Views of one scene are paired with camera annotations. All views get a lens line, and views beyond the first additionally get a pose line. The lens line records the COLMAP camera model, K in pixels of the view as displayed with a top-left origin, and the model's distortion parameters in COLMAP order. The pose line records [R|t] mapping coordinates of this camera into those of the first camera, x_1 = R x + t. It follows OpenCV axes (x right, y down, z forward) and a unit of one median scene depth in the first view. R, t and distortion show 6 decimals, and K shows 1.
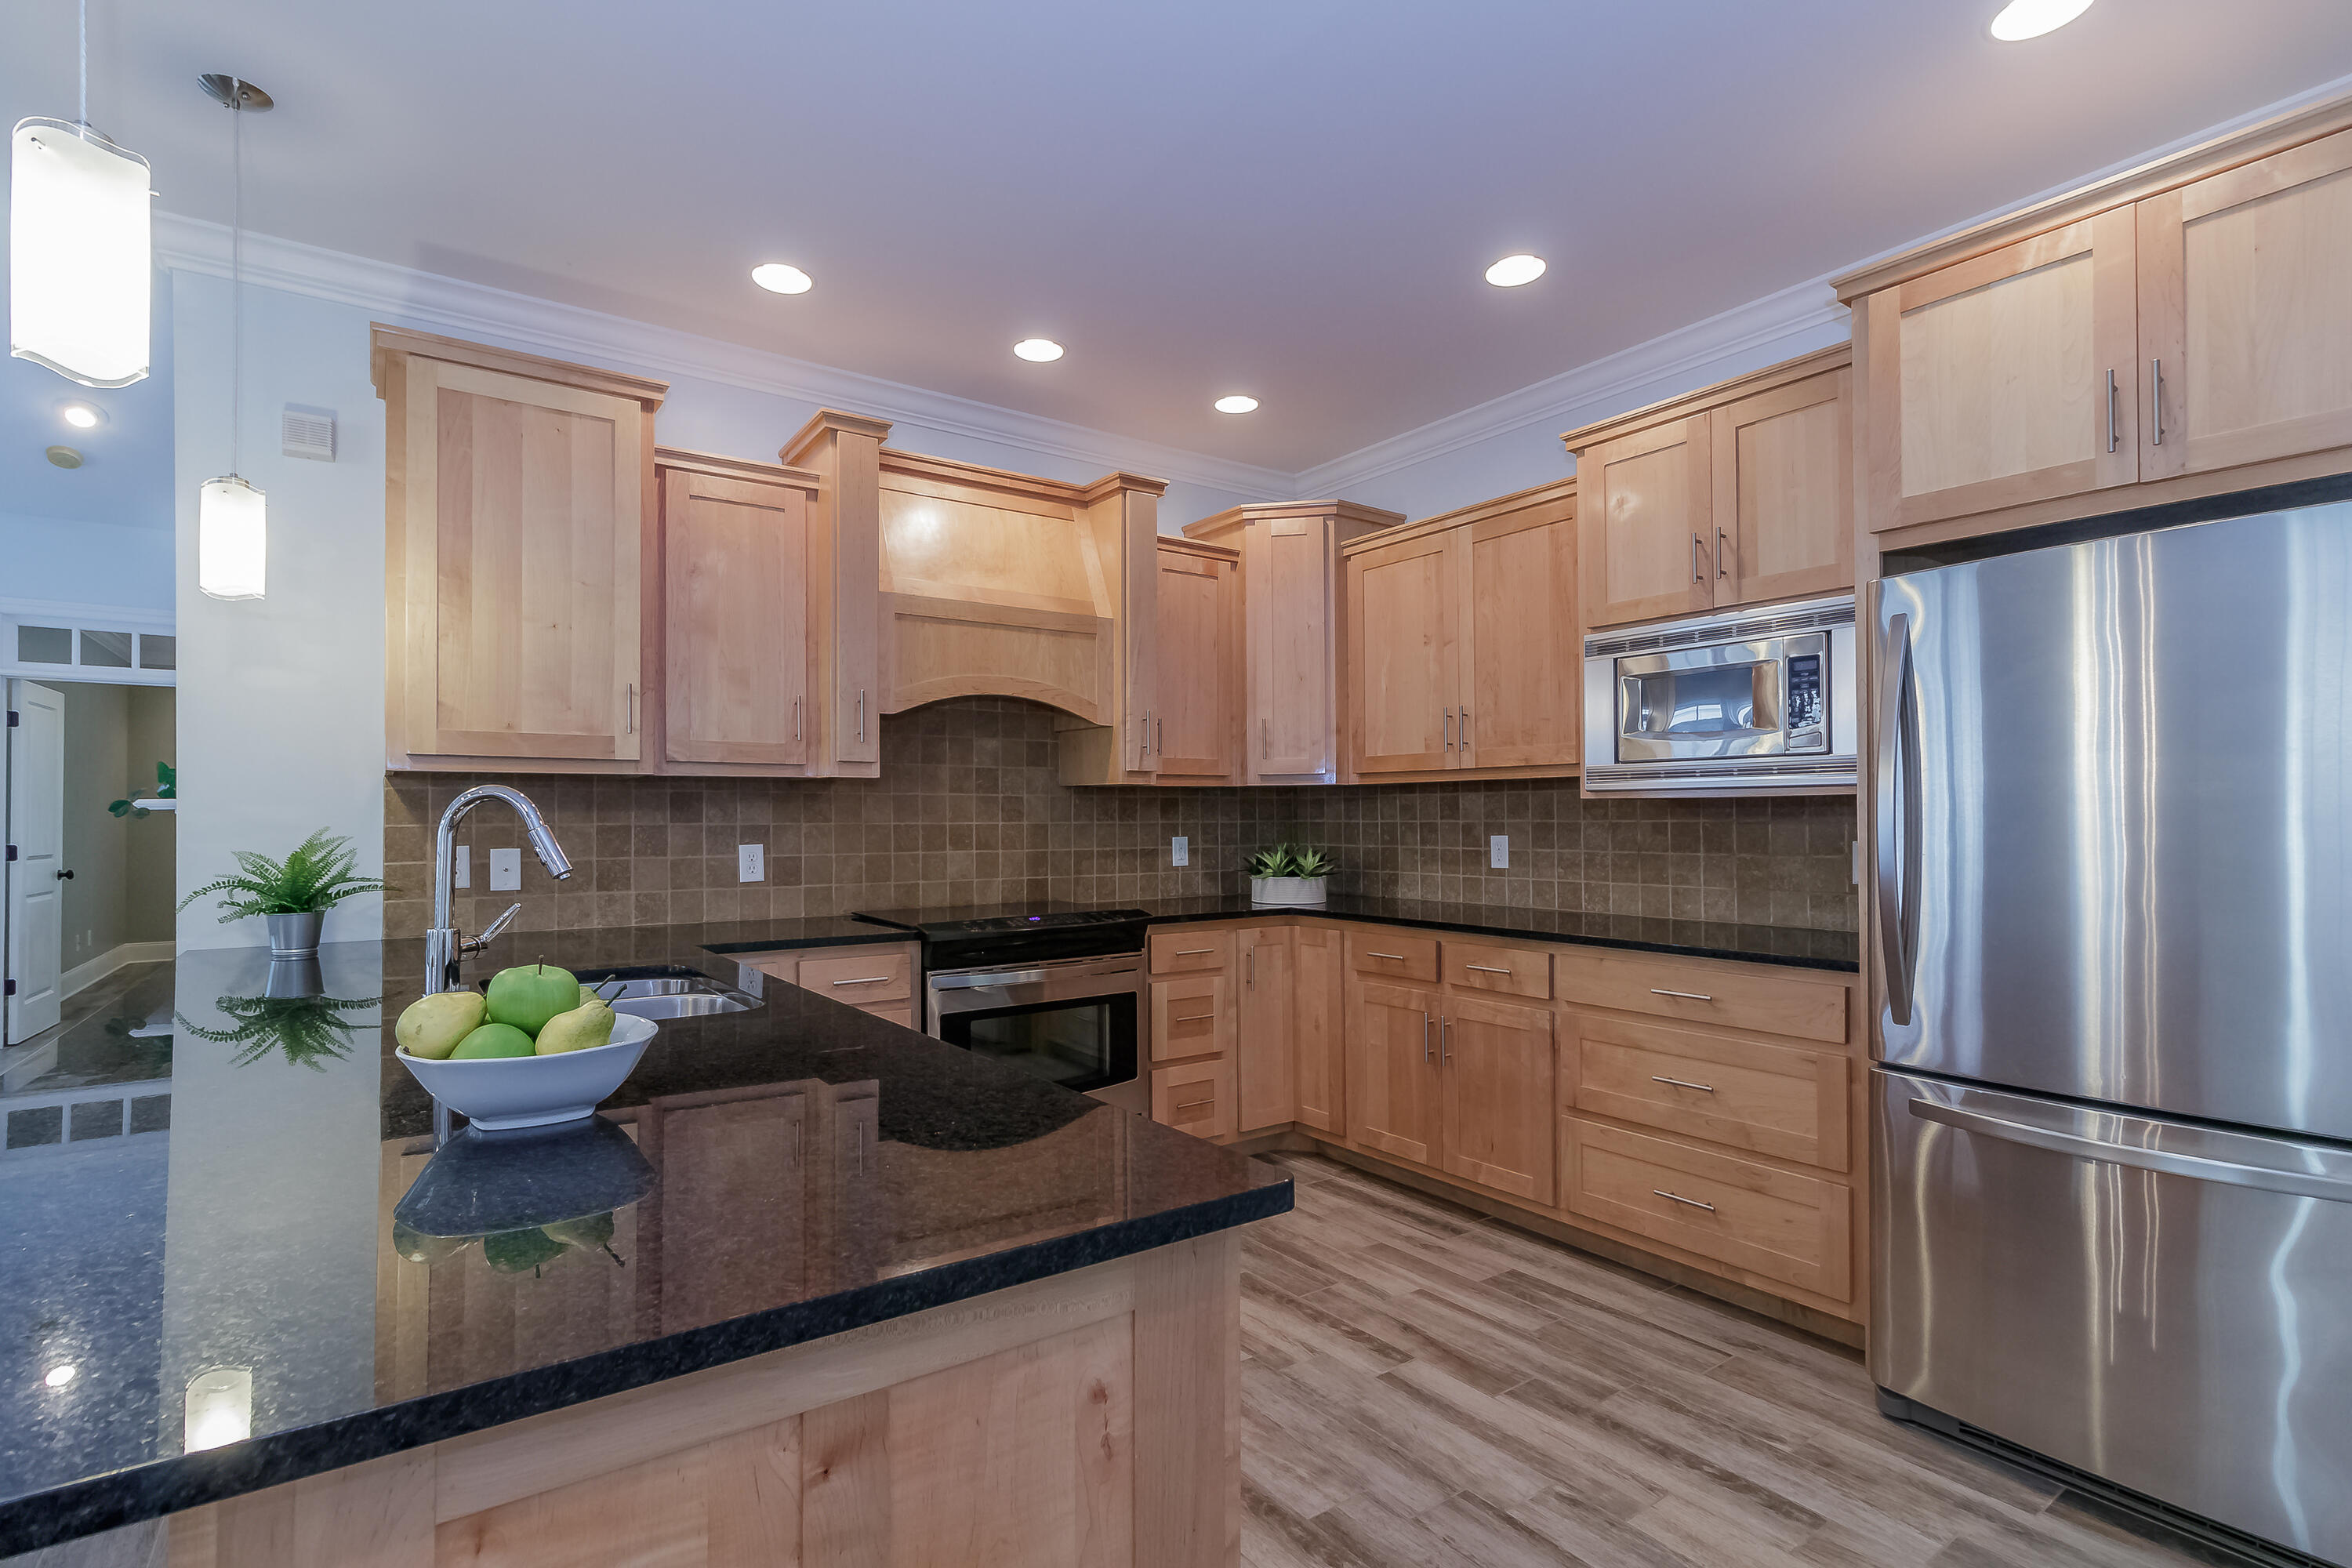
lens RADIAL K [[1095.4, 0, 1174.5], [0, 1095.4, 793.0], [0, 0, 1]] dist [-0.000885, -0.000856]
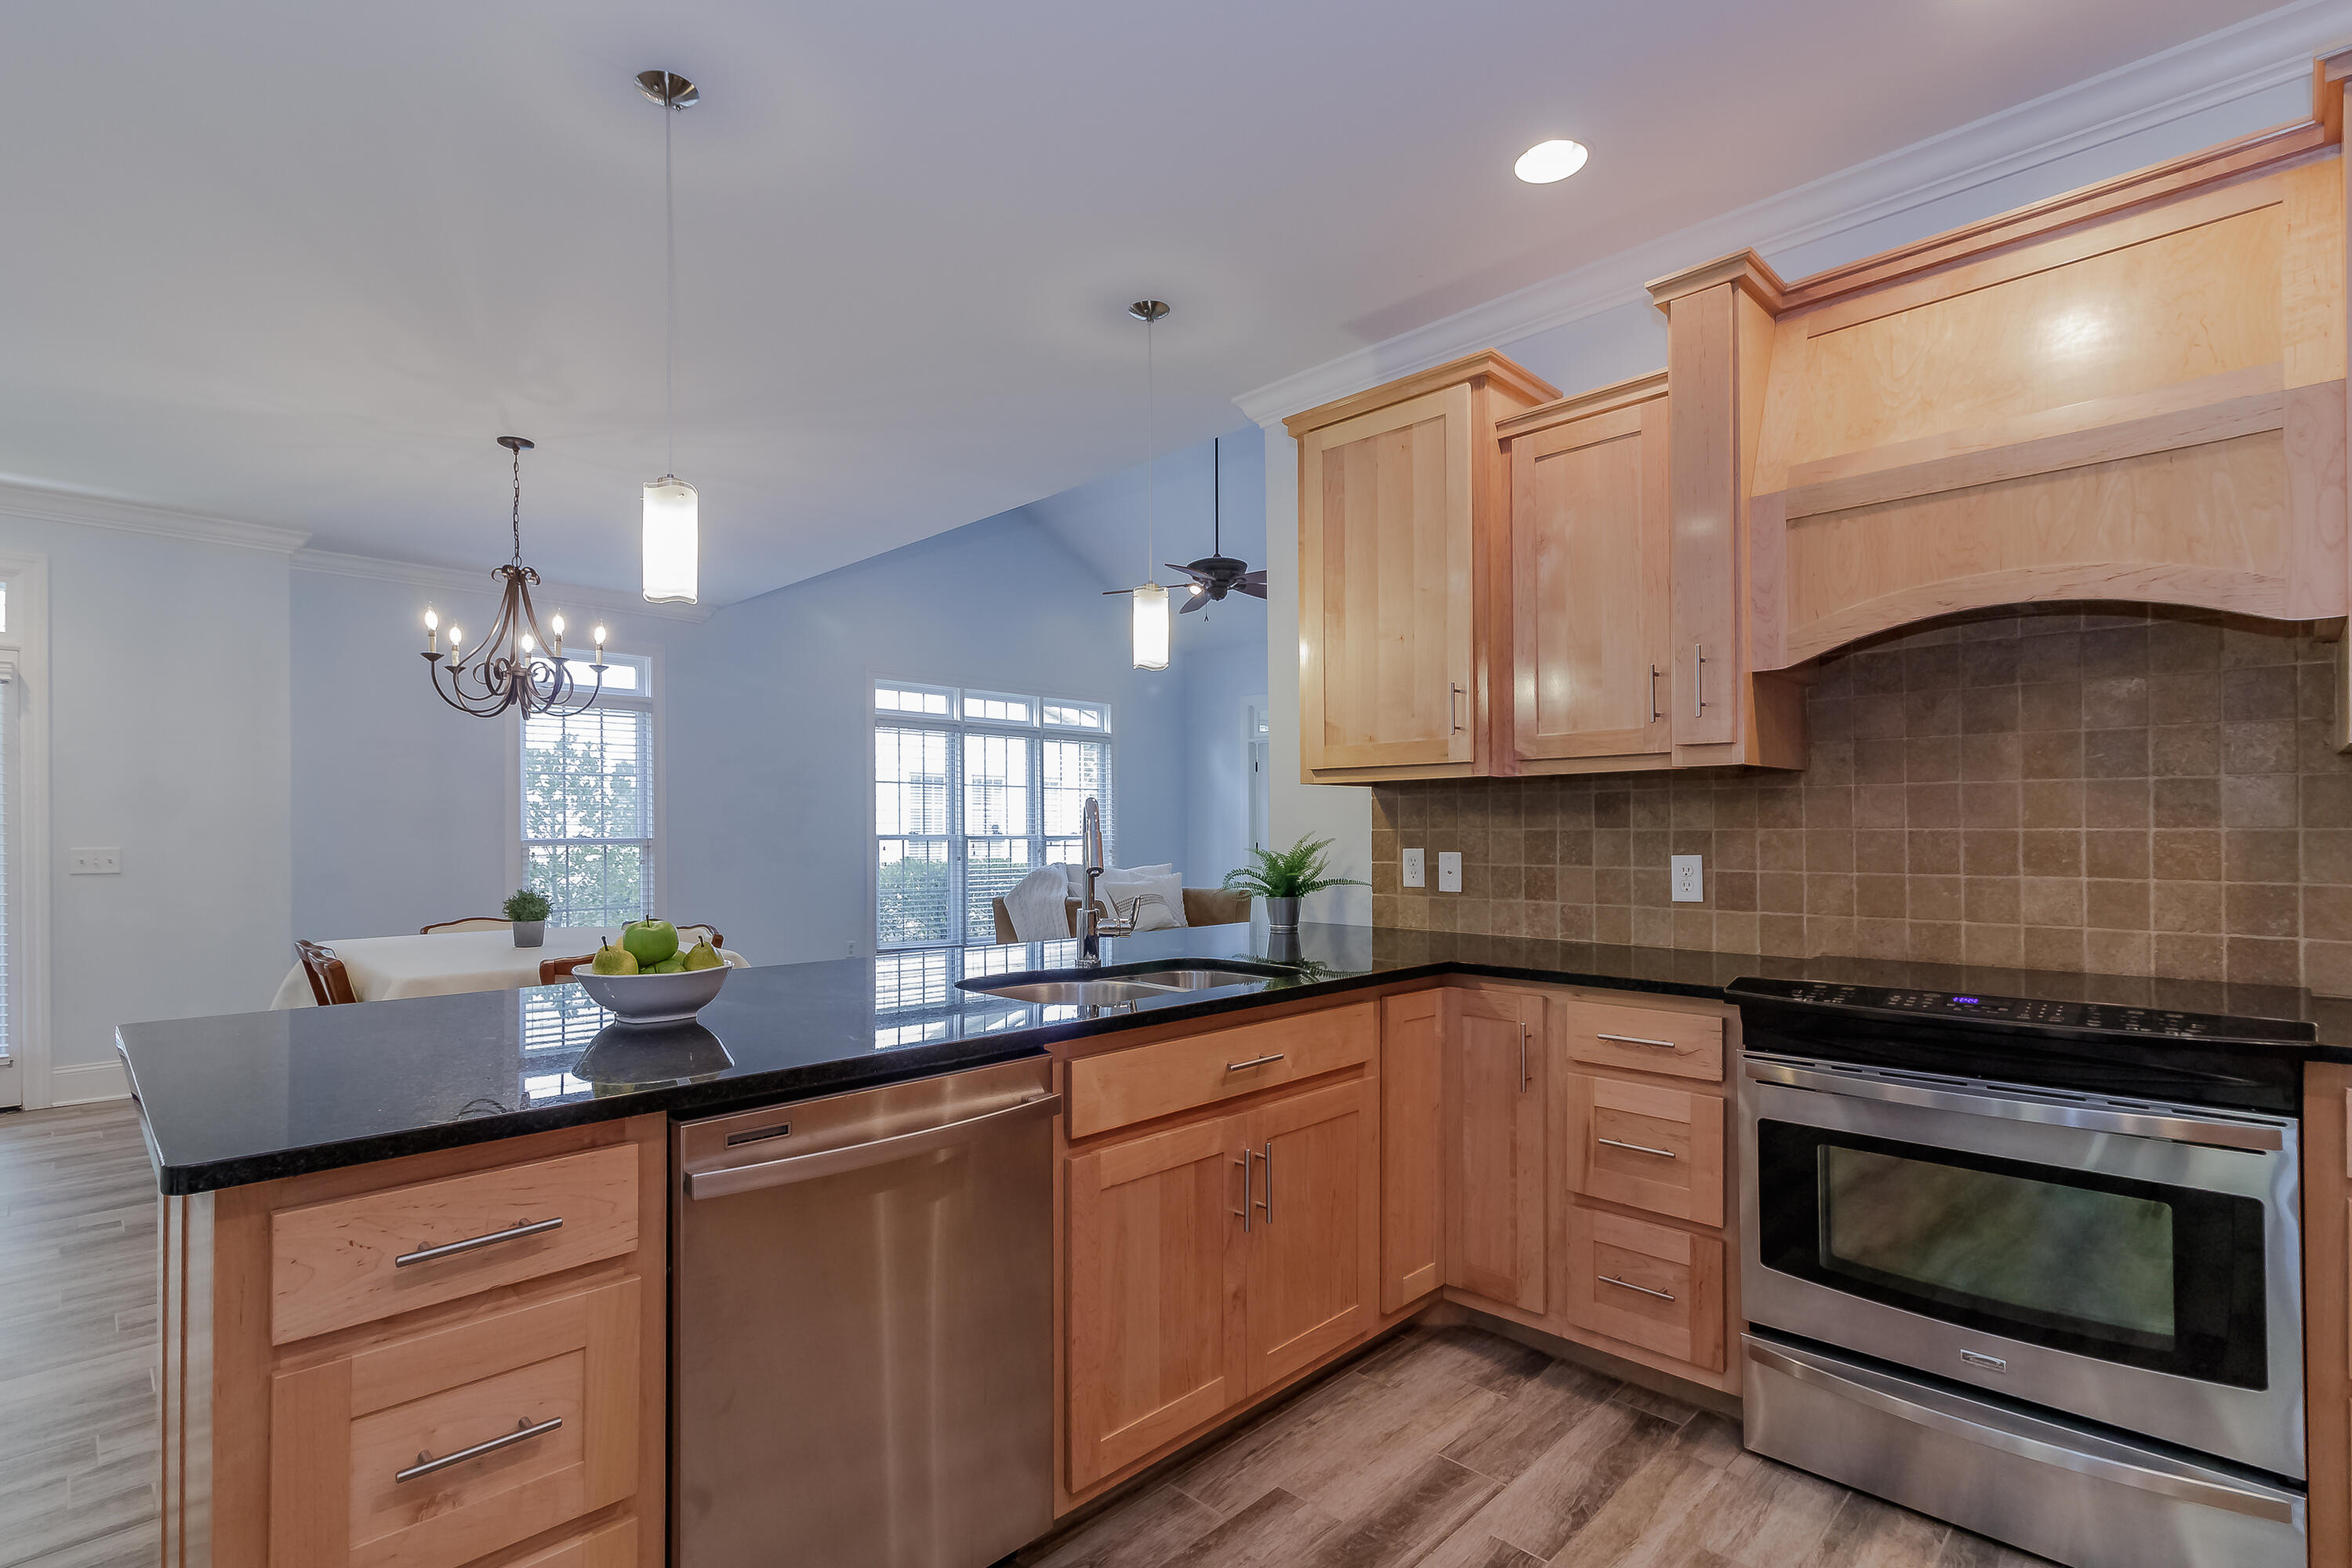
lens RADIAL K [[1144.3, 0, 1194.3], [0, 1144.3, 824.5], [0, 0, 1]] dist [-0.006782, 0.004680]
pose [[0.153483, -0.002780, -0.988147, 0.410373], [0.024306, 0.999704, 0.000962, 0.016213], [0.987852, -0.024165, 0.153506, 0.556880]]
